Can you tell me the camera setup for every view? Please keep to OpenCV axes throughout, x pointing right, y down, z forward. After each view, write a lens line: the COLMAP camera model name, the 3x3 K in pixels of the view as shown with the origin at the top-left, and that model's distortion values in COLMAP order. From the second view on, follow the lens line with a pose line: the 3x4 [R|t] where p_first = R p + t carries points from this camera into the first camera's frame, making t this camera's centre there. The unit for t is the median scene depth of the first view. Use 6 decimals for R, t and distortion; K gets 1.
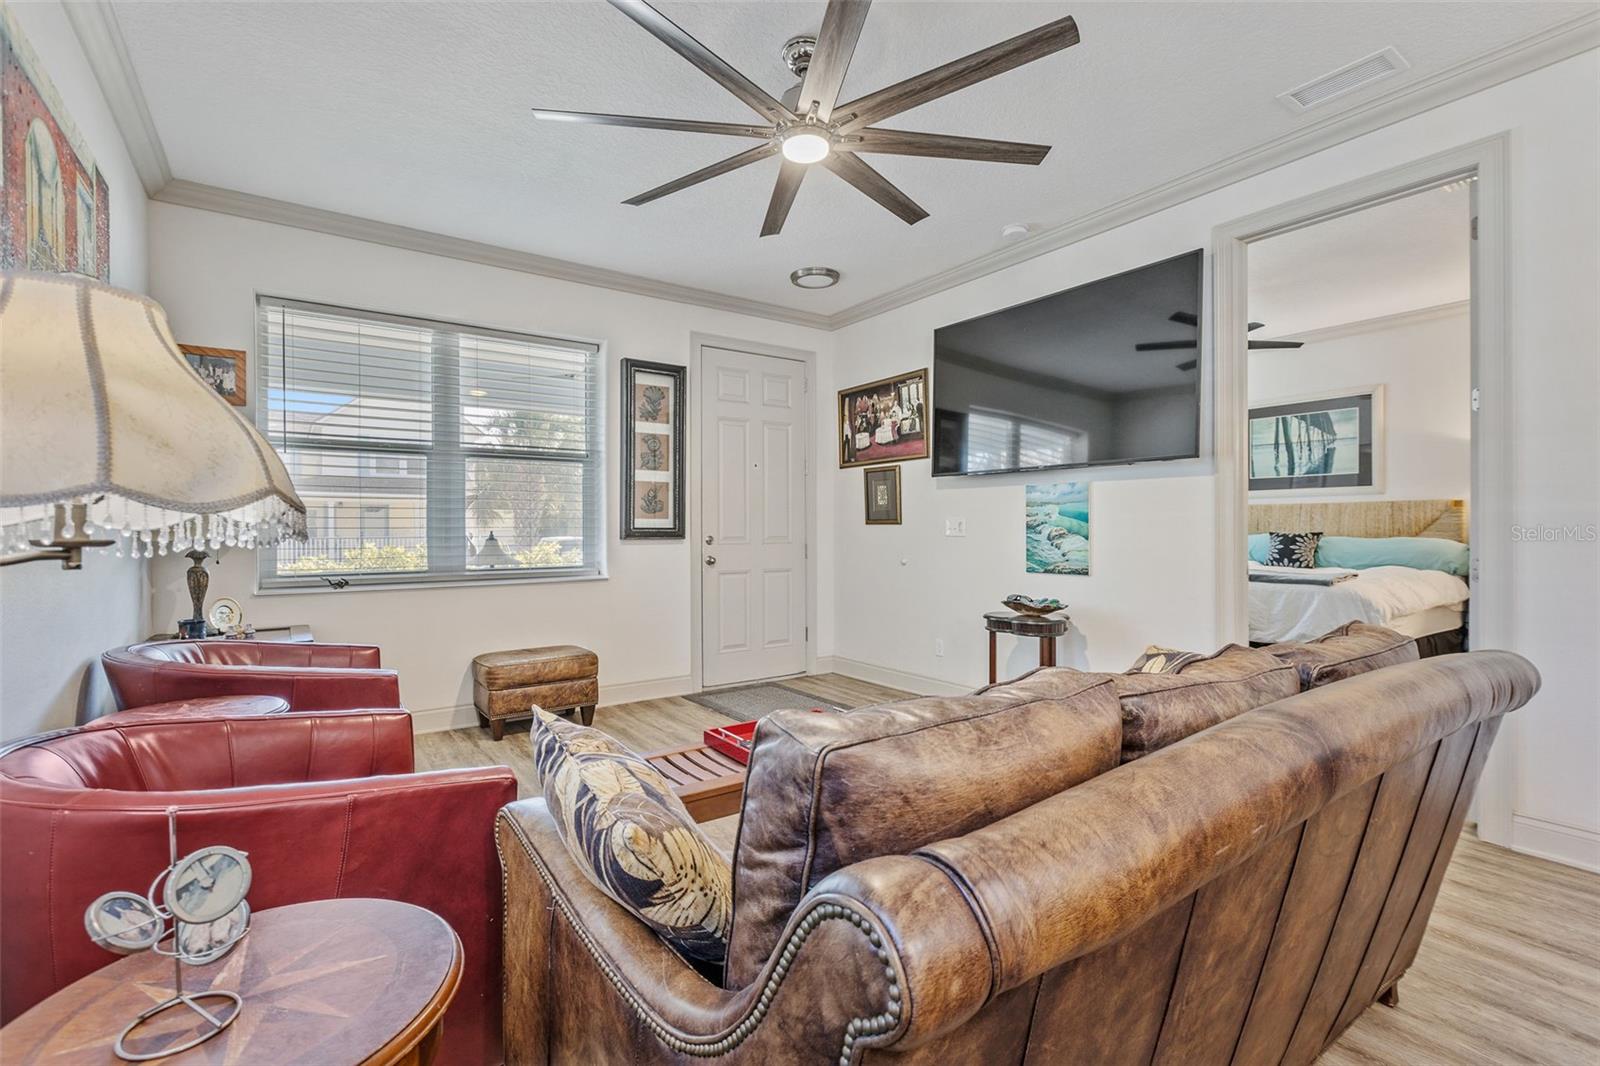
lens RADIAL K [[718.7, 0, 789.4], [0, 718.7, 523.0], [0, 0, 1]] dist [0.002036, 0.000693]
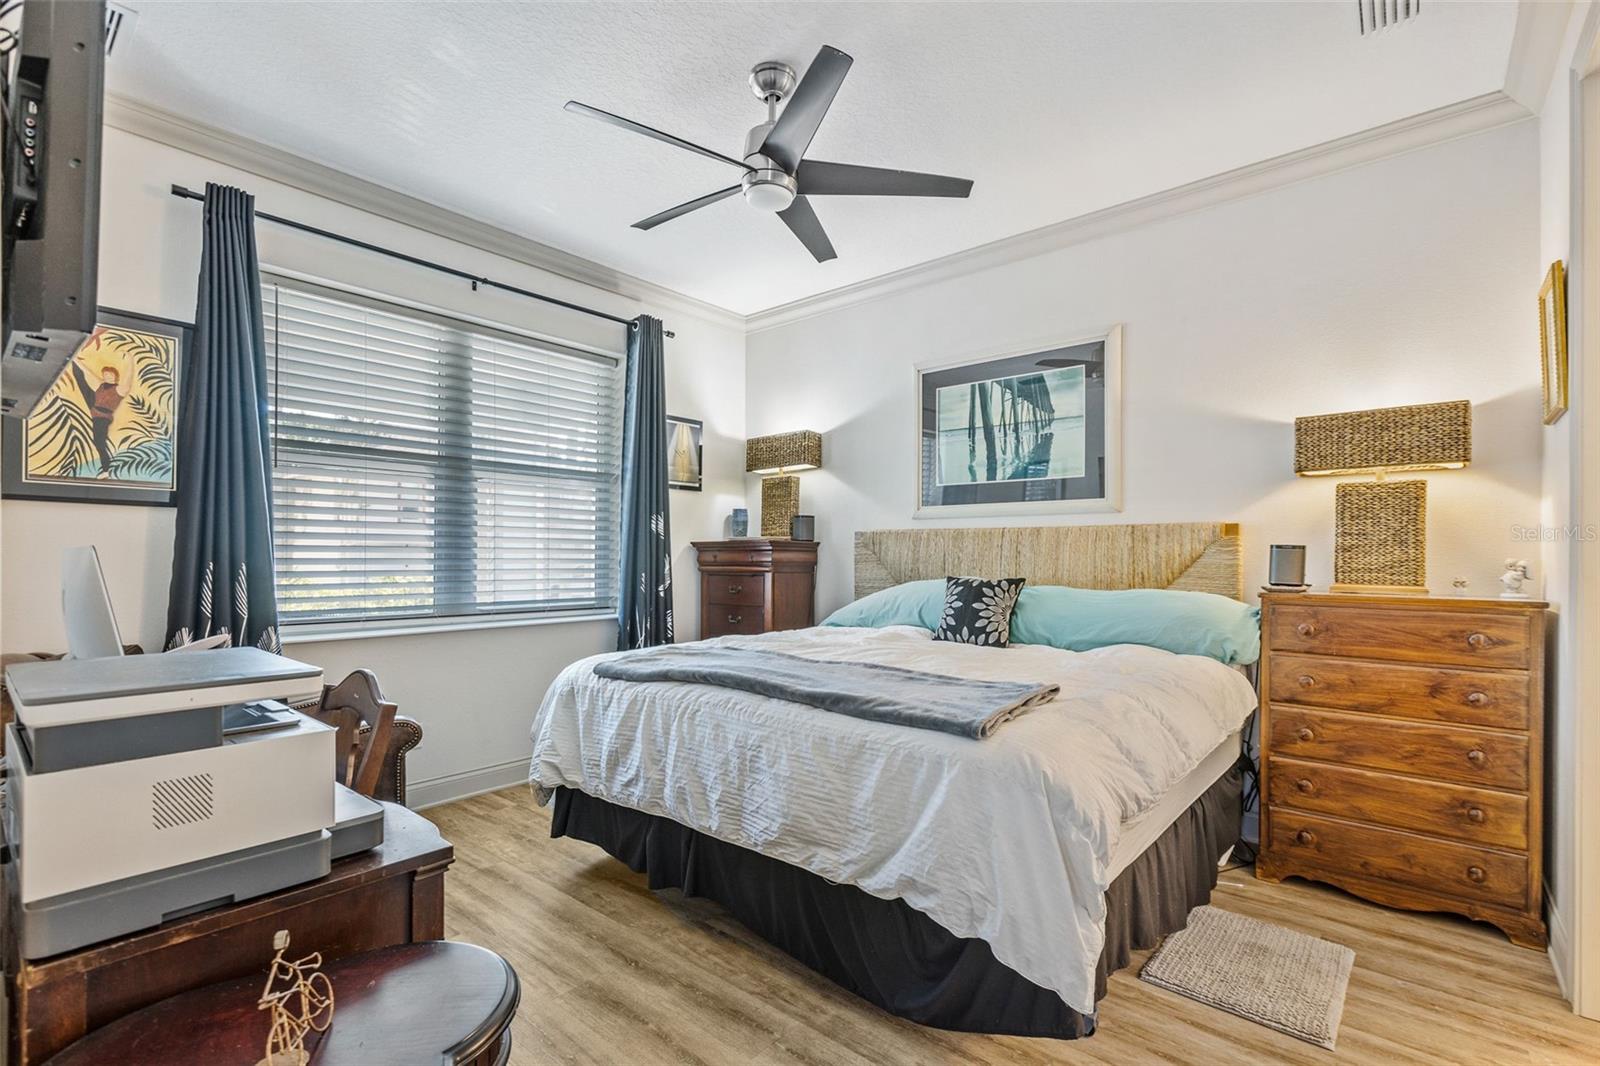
lens RADIAL K [[730.5, 0, 795.7], [0, 730.5, 538.4], [0, 0, 1]] dist [0.001136, 0.000450]
pose [[0.967572, 0.015584, 0.252114, 0.412072], [-0.011196, 0.999760, -0.018831, -0.005083], [-0.252347, 0.015397, 0.967514, 0.482799]]
